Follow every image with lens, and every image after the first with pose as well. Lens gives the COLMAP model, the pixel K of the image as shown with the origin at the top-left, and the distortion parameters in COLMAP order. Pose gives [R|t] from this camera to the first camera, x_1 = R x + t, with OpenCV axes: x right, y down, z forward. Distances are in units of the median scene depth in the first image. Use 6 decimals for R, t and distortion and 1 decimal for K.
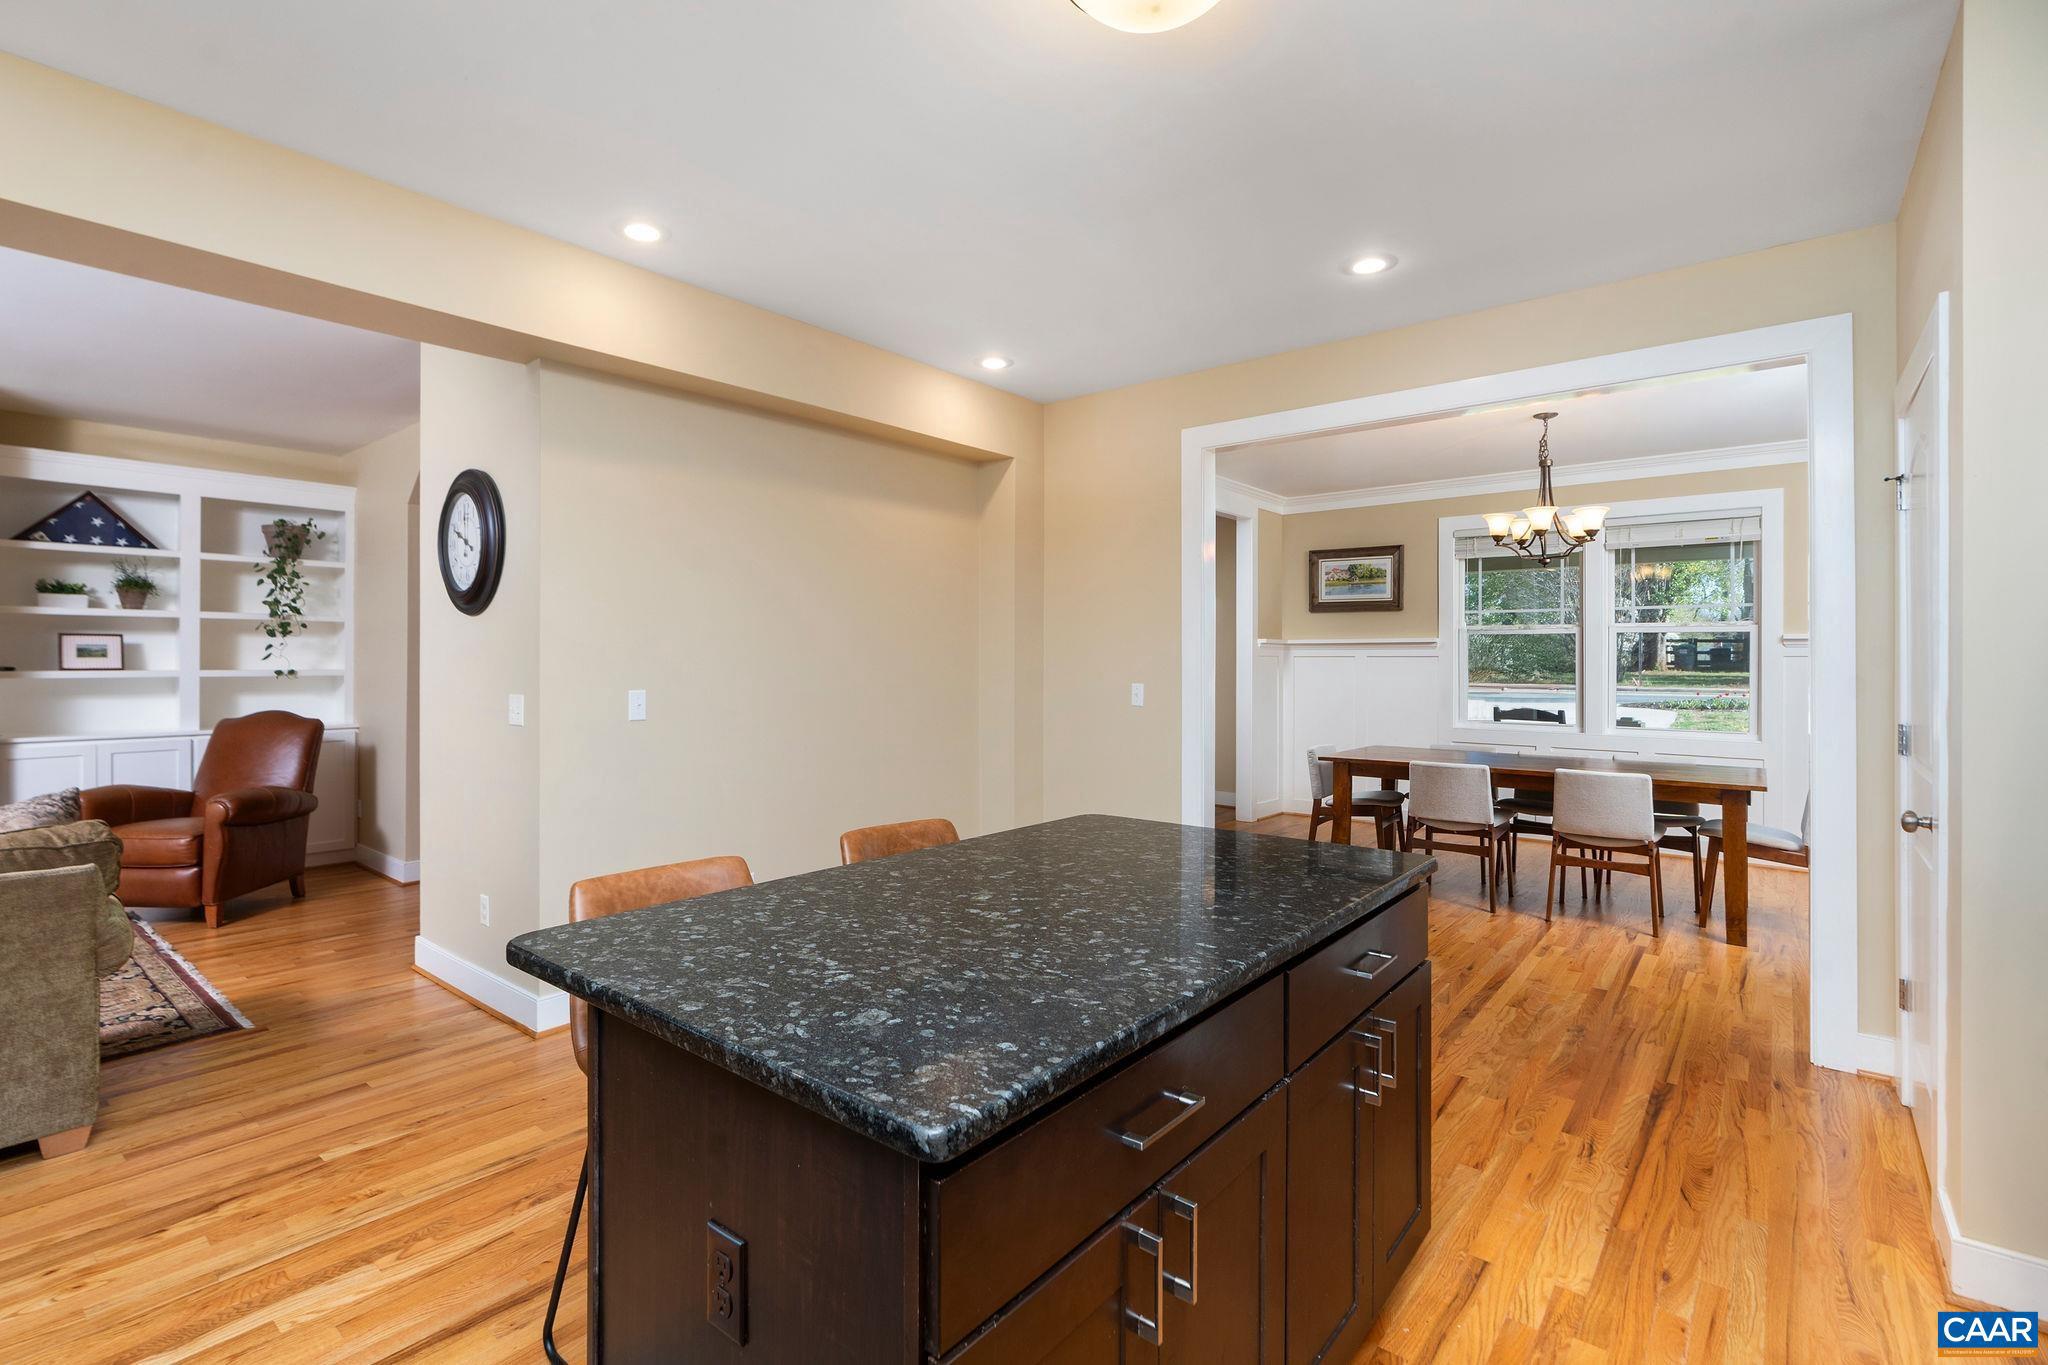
lens RADIAL K [[941.2, 0, 994.8], [0, 941.2, 659.0], [0, 0, 1]] dist [-0.009078, 0.002137]
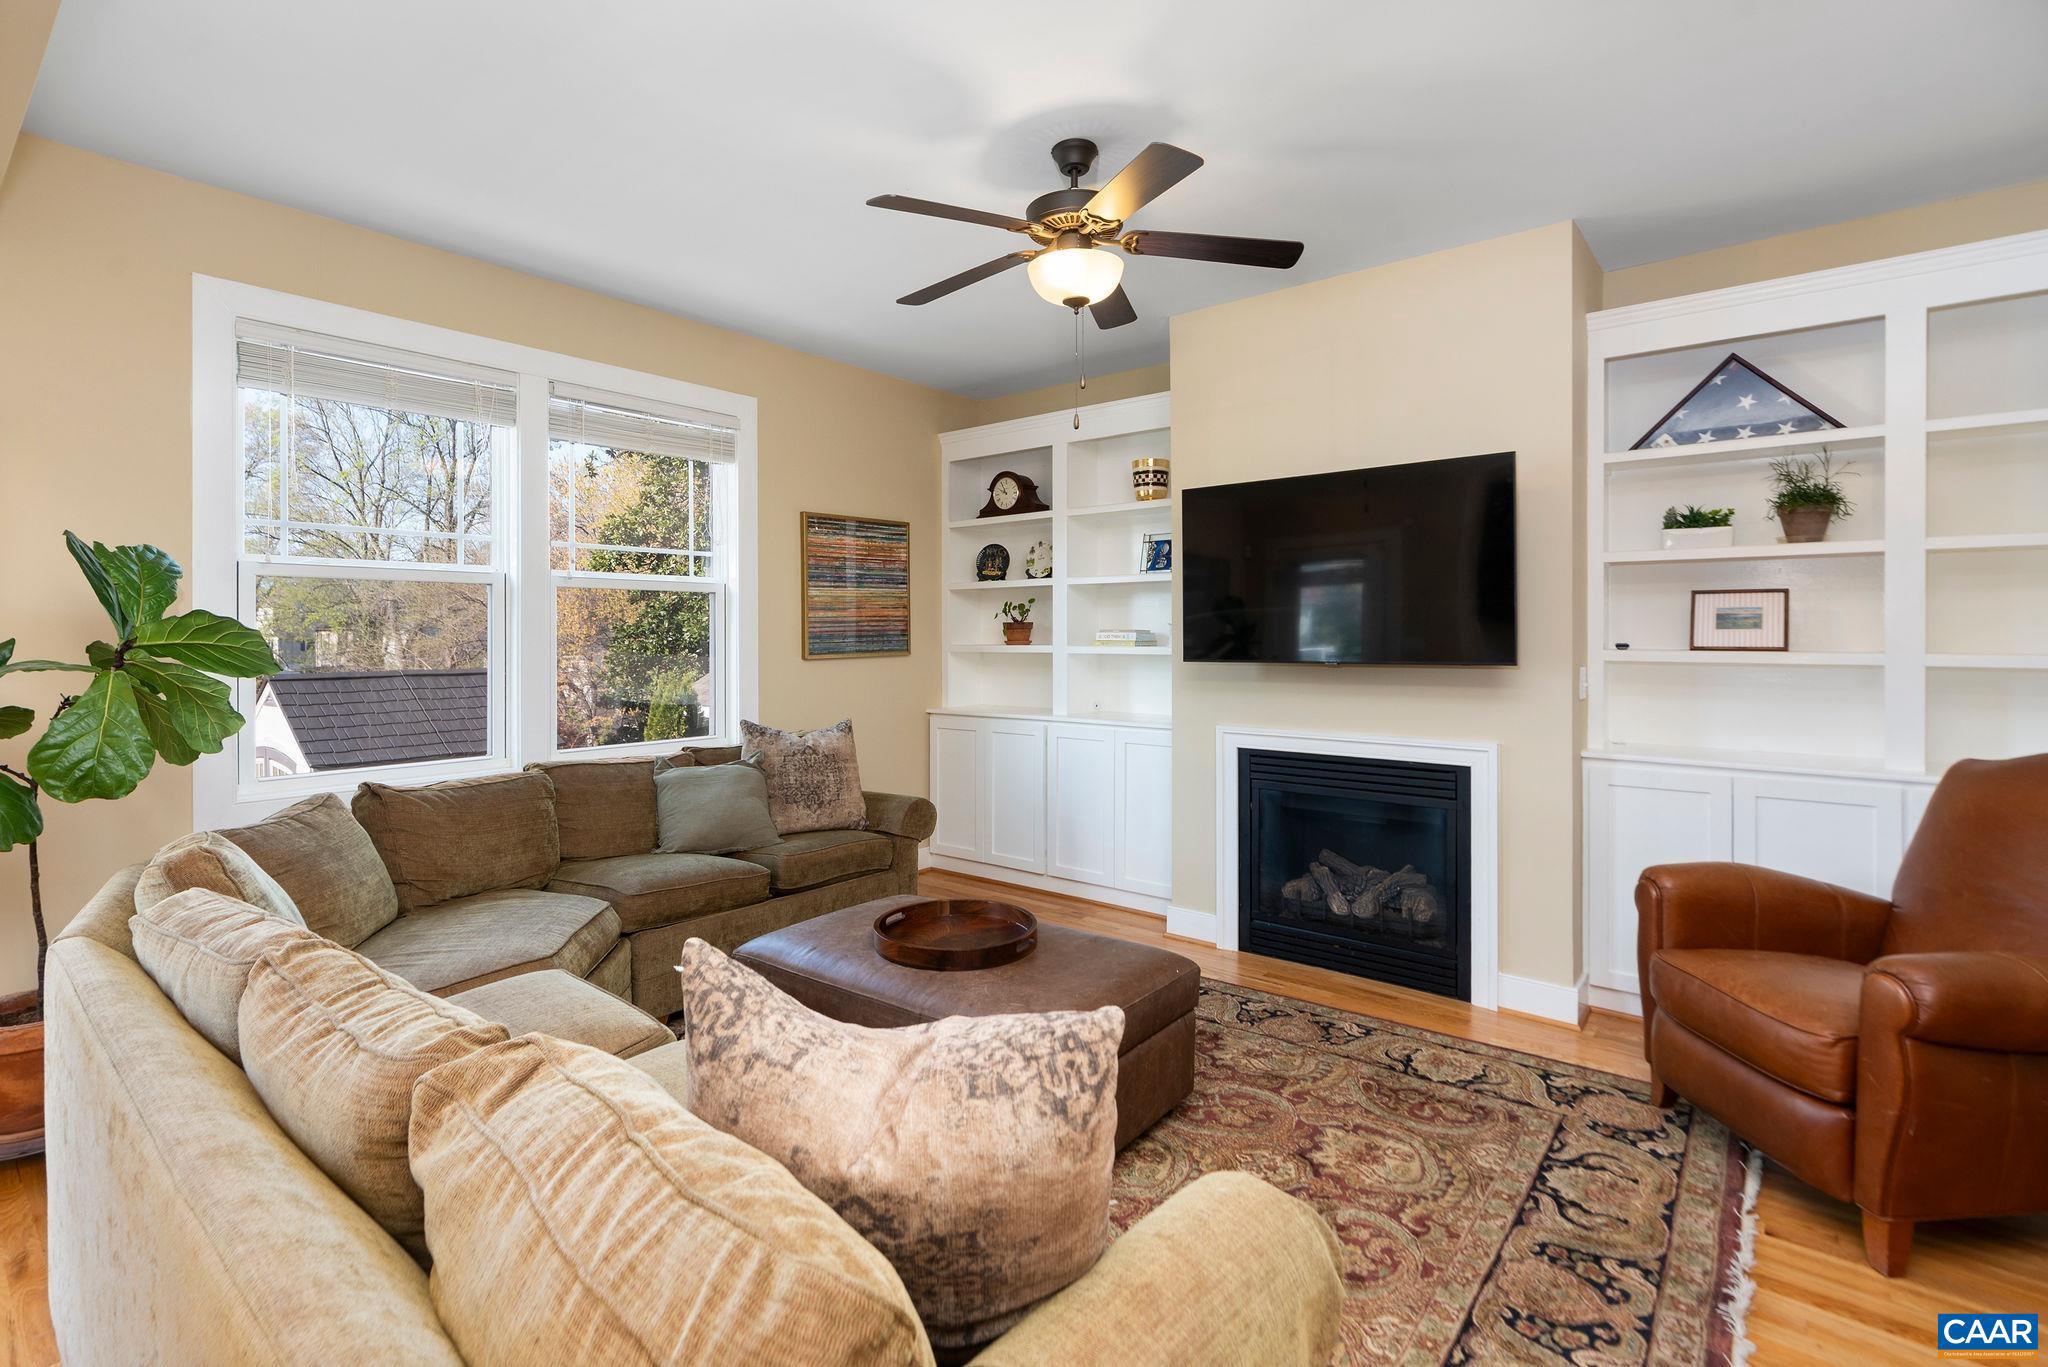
lens RADIAL K [[941.2, 0, 1028.2], [0, 941.2, 655.7], [0, 0, 1]] dist [-0.009078, 0.002137]
pose [[0.029893, 0.015333, -0.999435, -0.374823], [0.004941, 0.999868, 0.015488, 0.003697], [0.999541, -0.005401, 0.029813, 0.521996]]
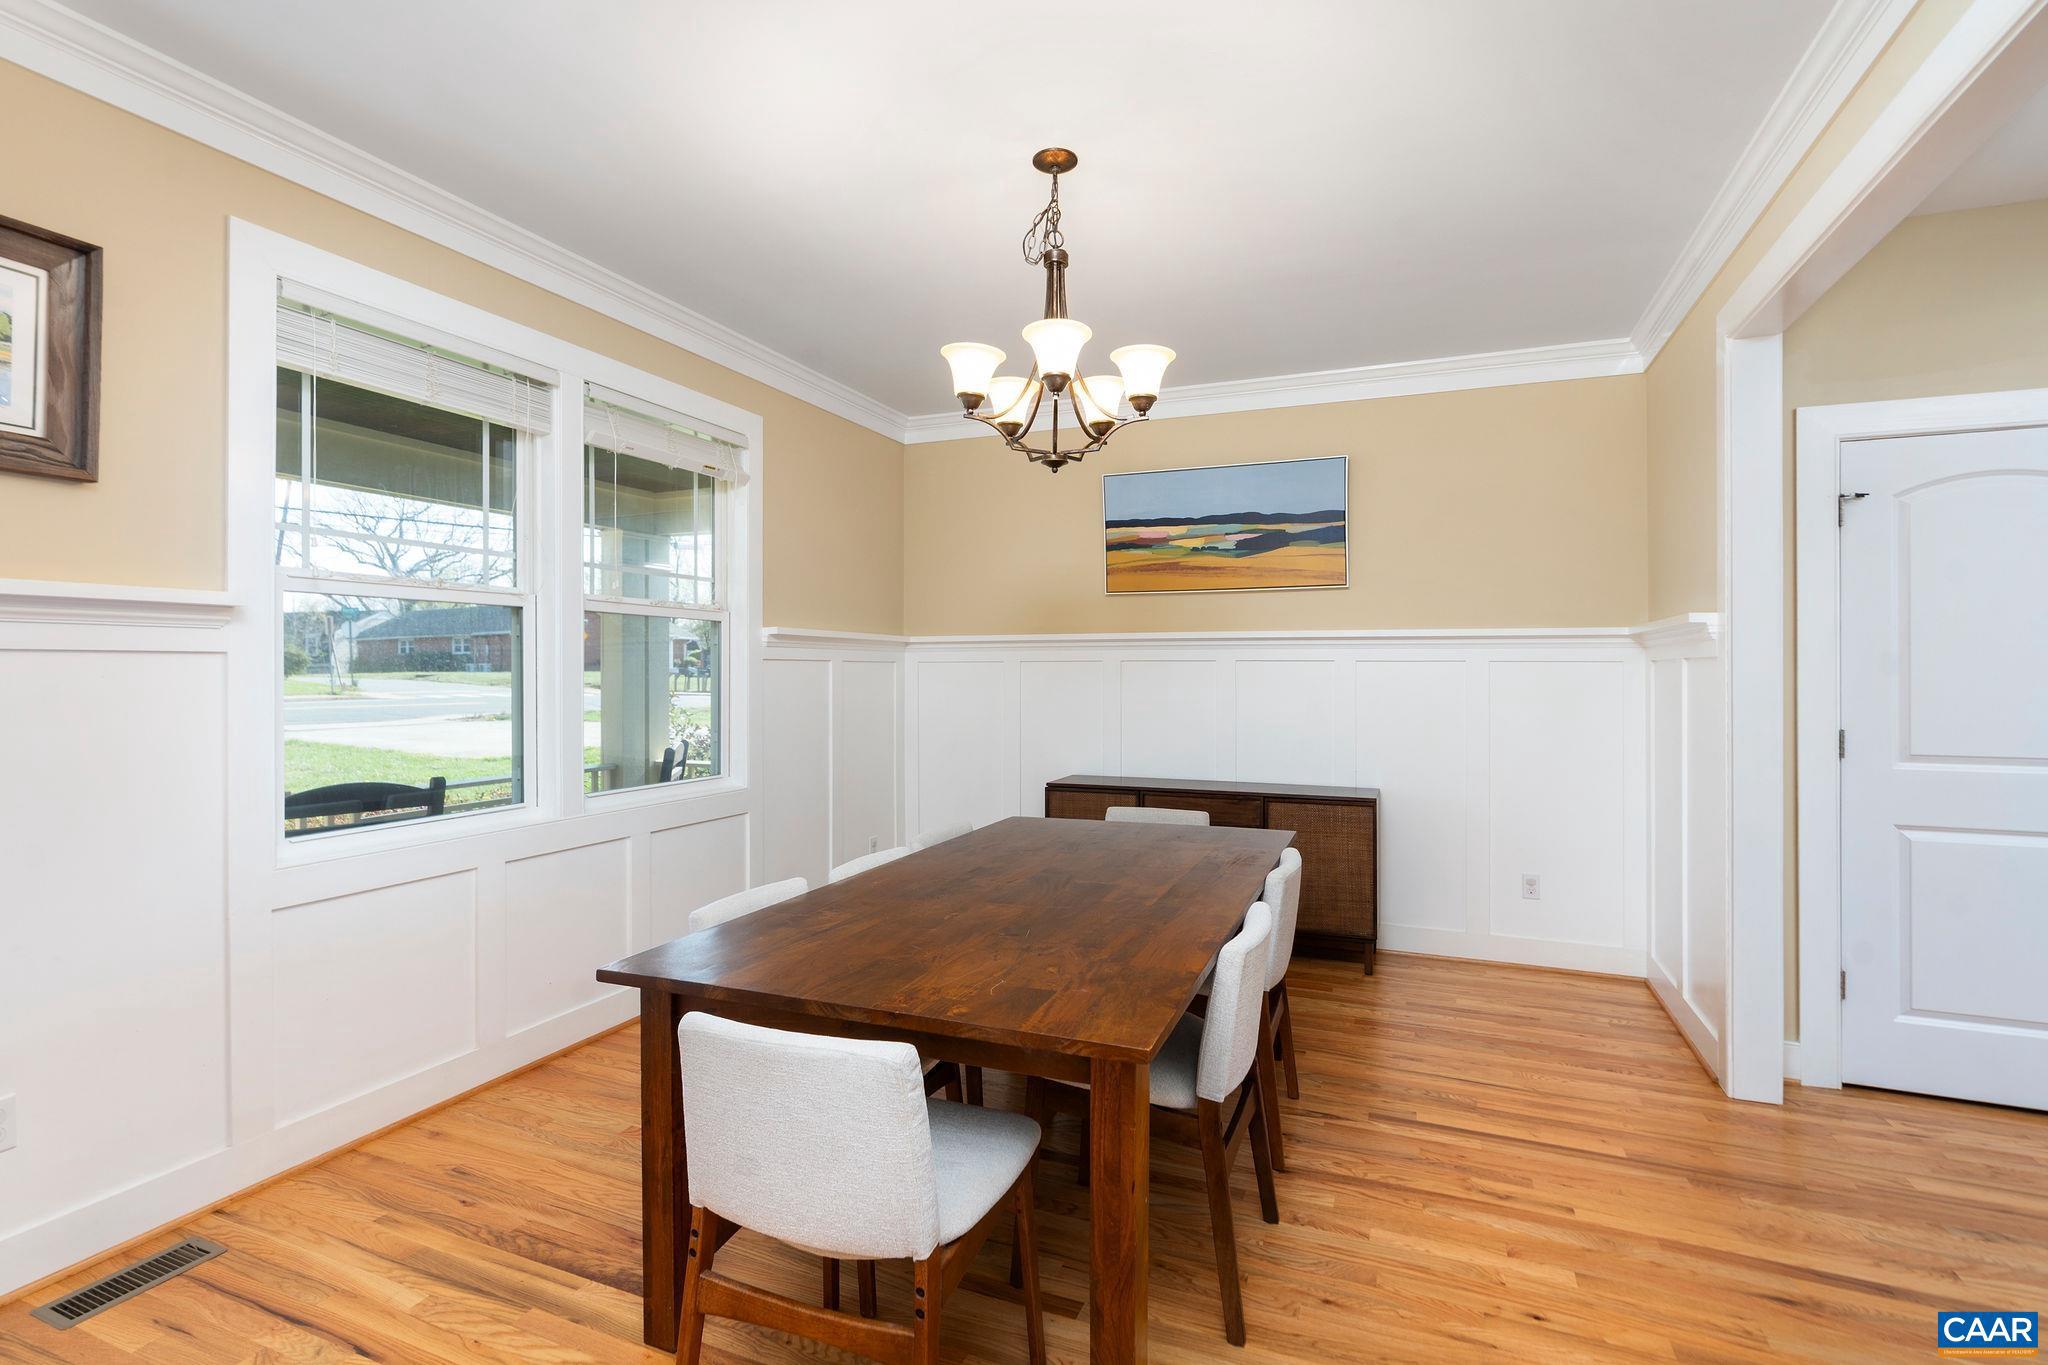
lens RADIAL K [[941.2, 0, 1031.0], [0, 941.2, 686.4], [0, 0, 1]] dist [-0.009078, 0.002137]
pose [[-0.289908, -0.021342, 0.956817, 0.120588], [-0.005840, 0.999772, 0.020531, 0.001996], [-0.957037, 0.000365, -0.289967, 1.146450]]
